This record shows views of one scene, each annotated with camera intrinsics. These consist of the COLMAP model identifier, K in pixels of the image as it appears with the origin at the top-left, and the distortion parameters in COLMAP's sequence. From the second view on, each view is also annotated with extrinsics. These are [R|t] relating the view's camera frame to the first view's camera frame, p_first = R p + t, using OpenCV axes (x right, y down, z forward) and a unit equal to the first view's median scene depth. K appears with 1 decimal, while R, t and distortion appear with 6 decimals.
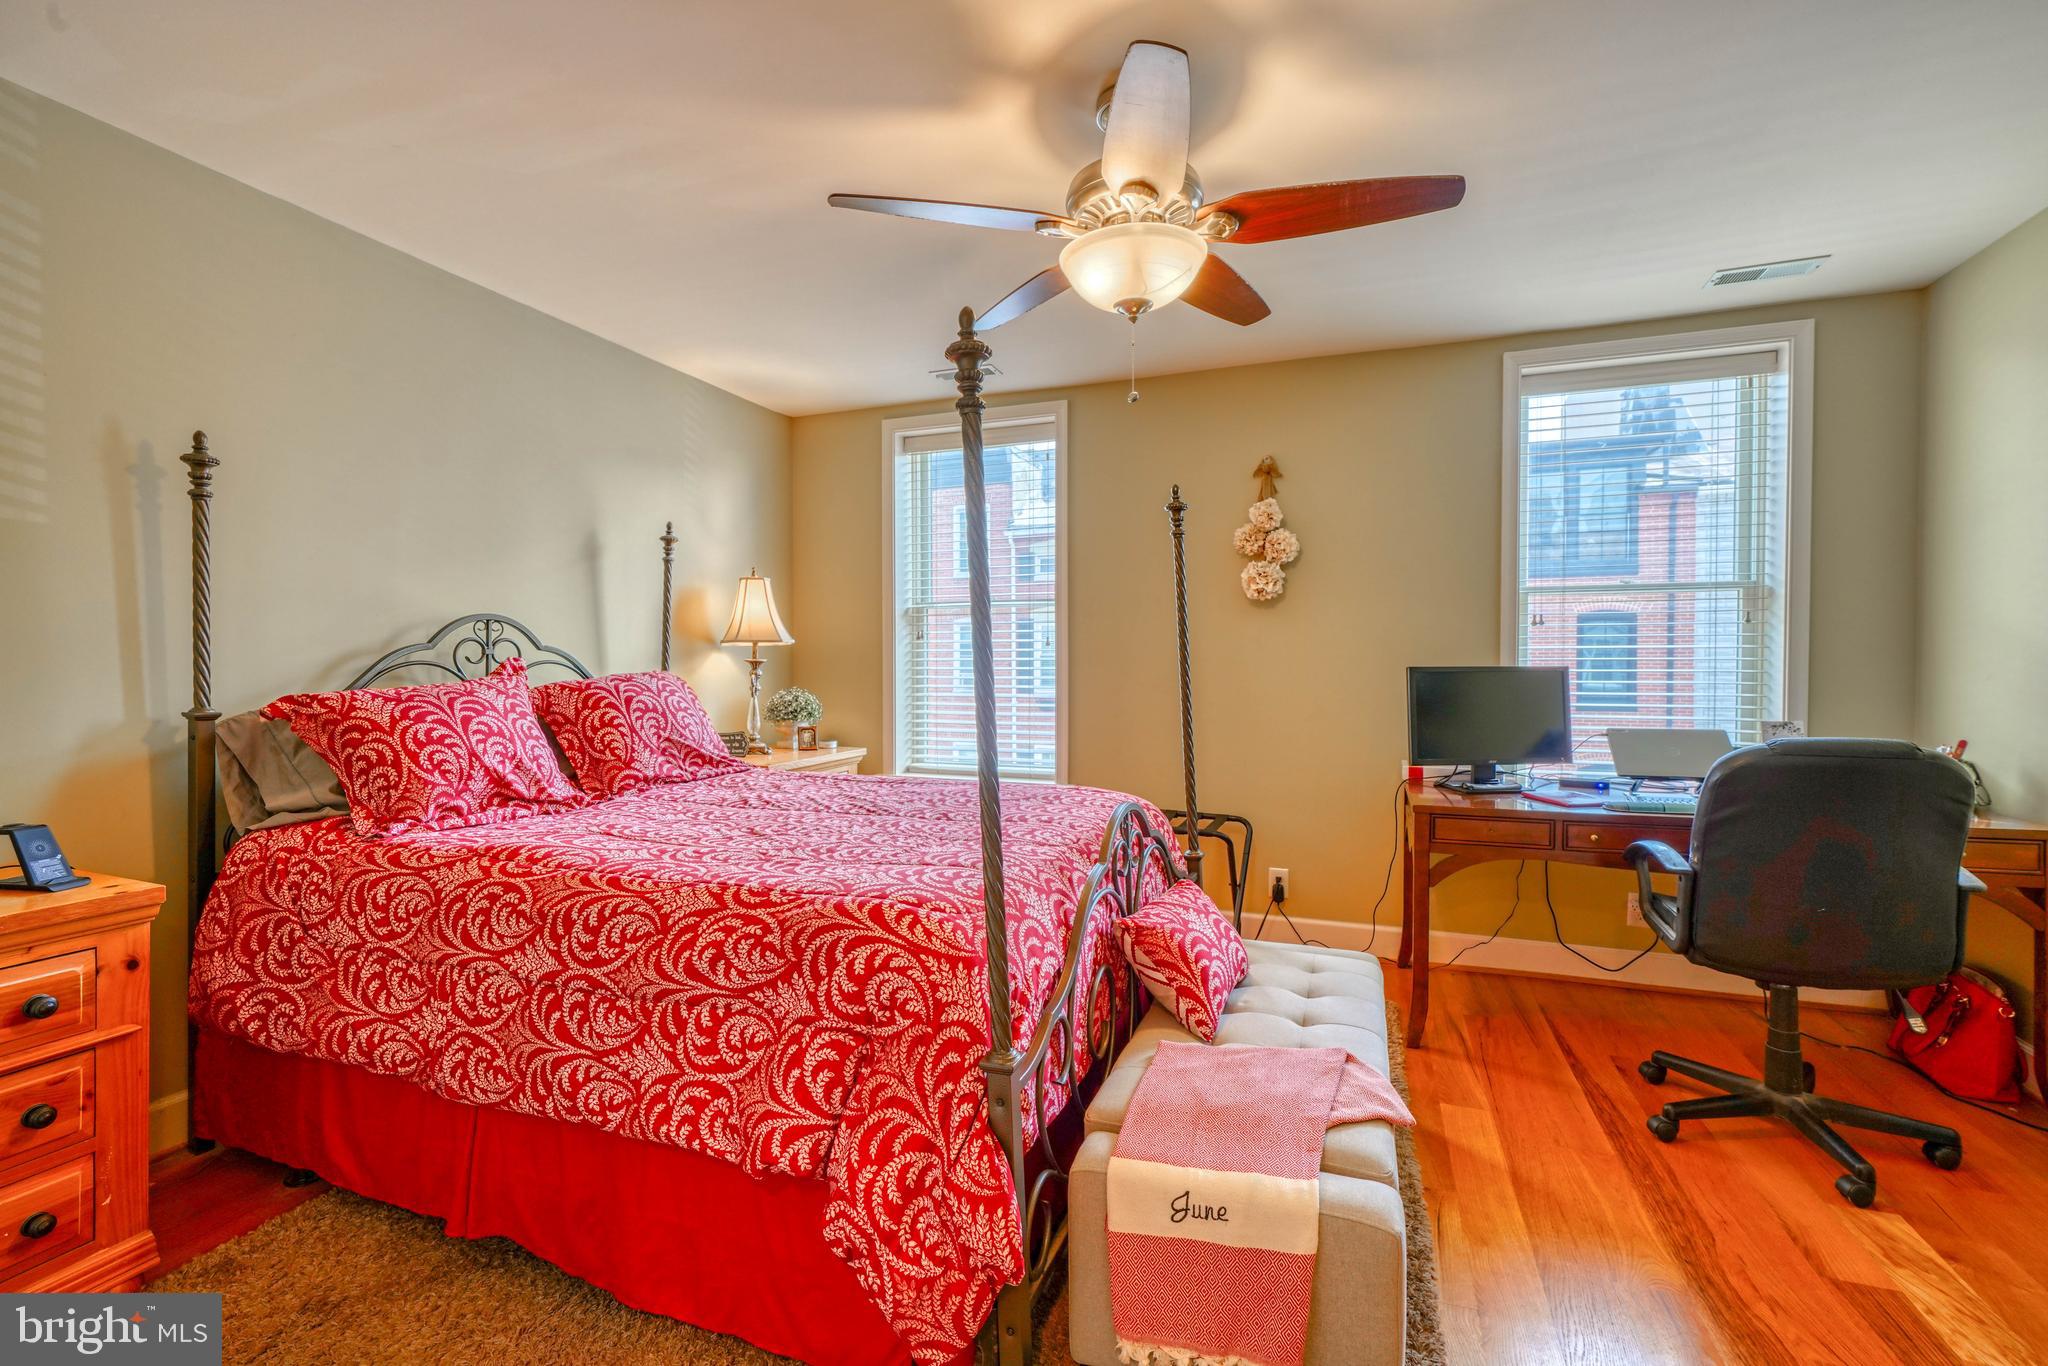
lens RADIAL K [[913.5, 0, 1018.2], [0, 913.5, 667.6], [0, 0, 1]] dist [-0.012377, 0.004885]
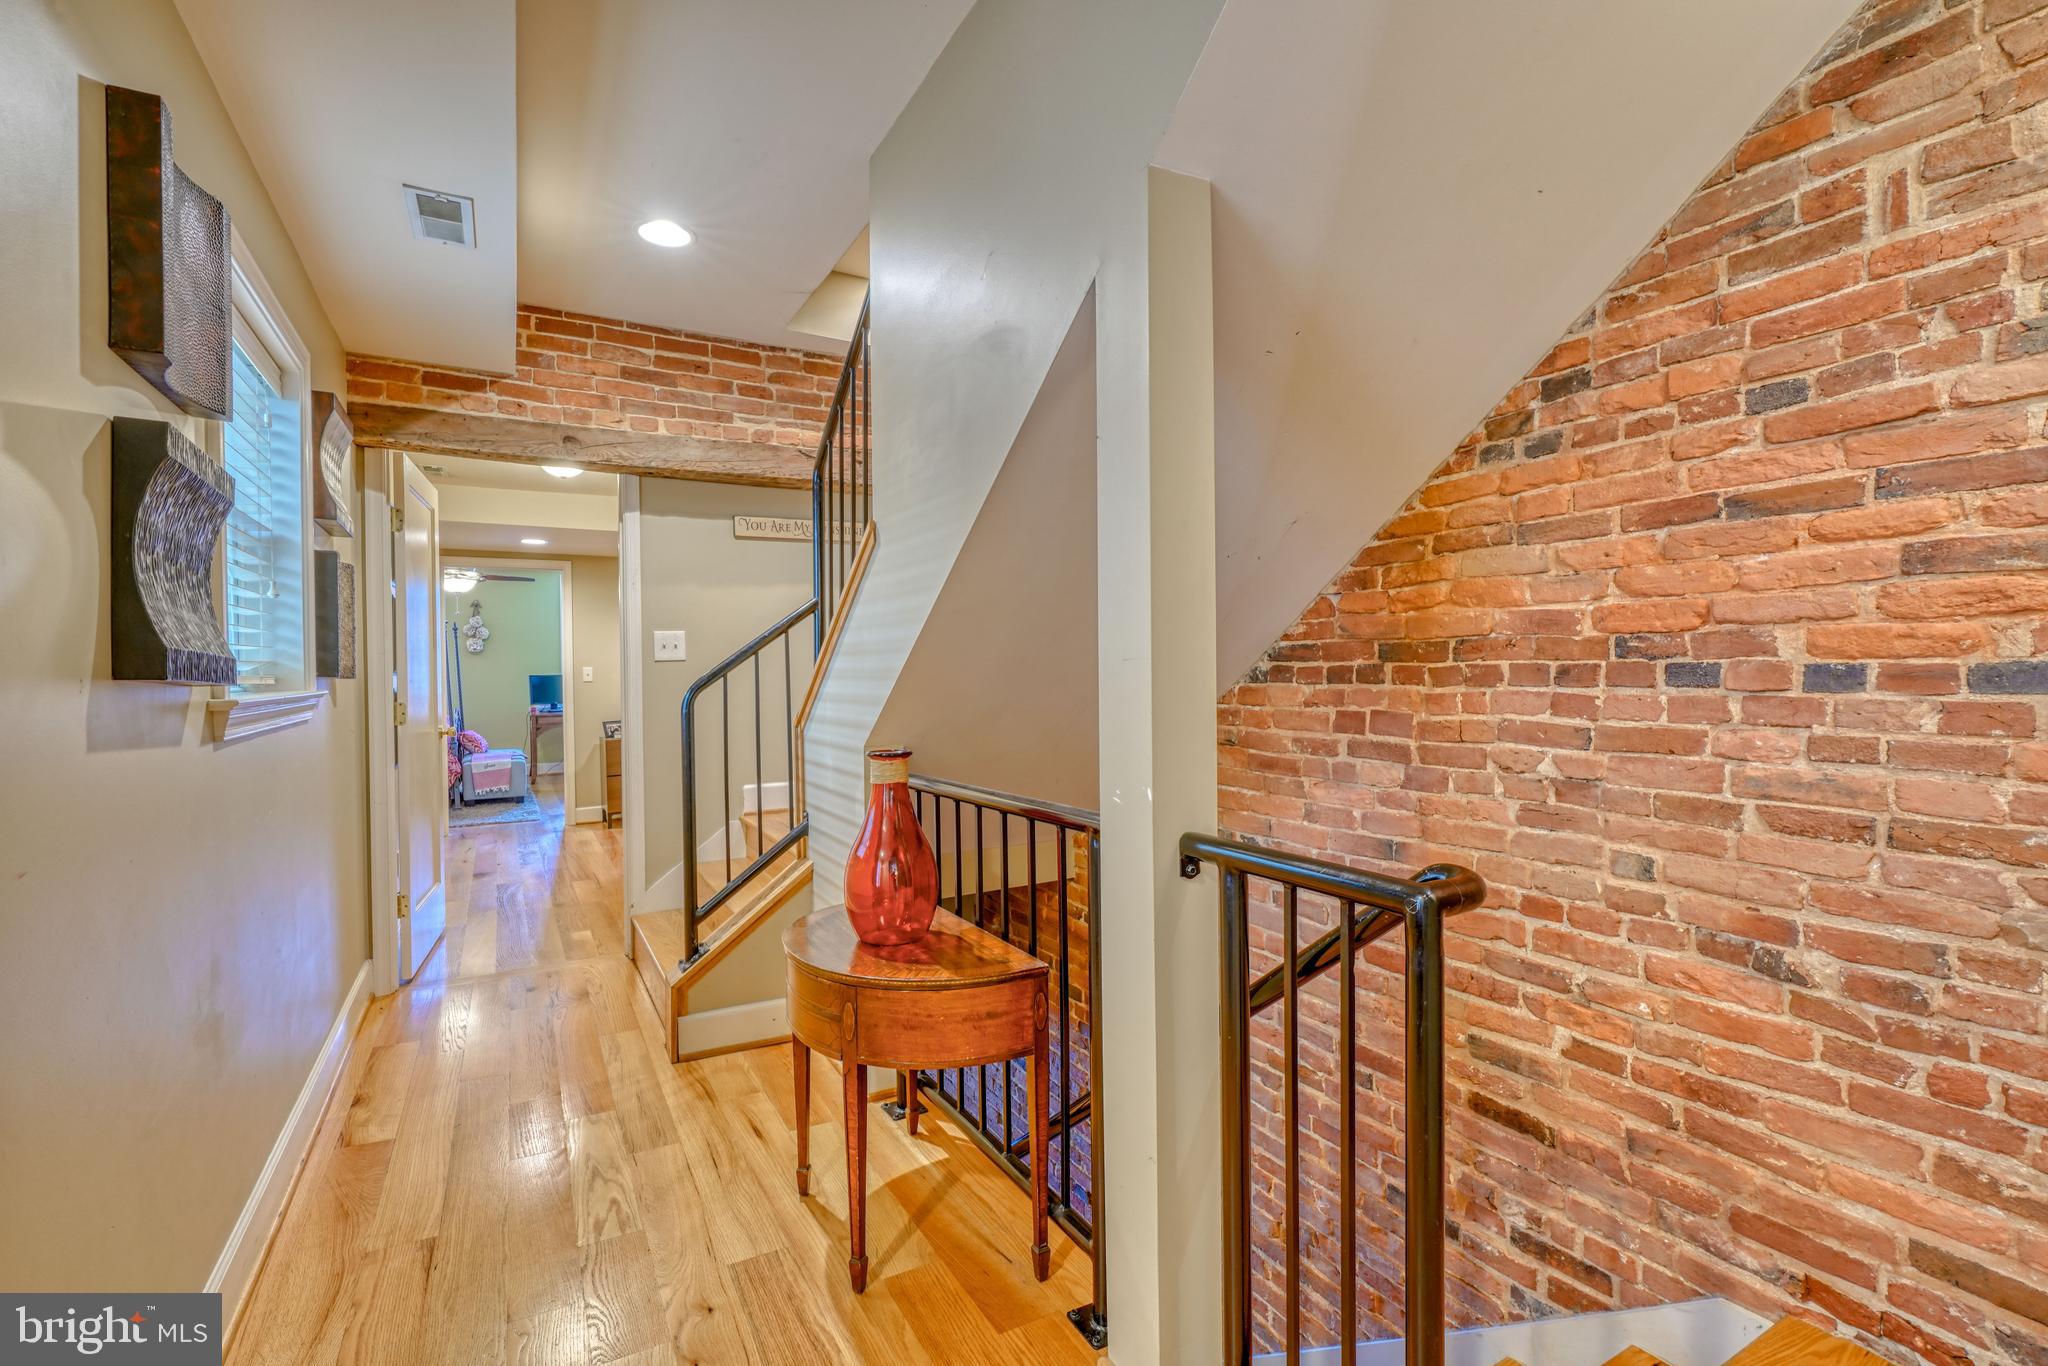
lens RADIAL K [[913.5, 0, 1022.4], [0, 913.5, 682.8], [0, 0, 1]] dist [-0.012377, 0.004885]
pose [[0.638739, -0.022182, 0.769103, -1.348697], [0.014368, 0.999754, 0.016901, -0.003709], [-0.769289, 0.000255, 0.638901, -3.454062]]
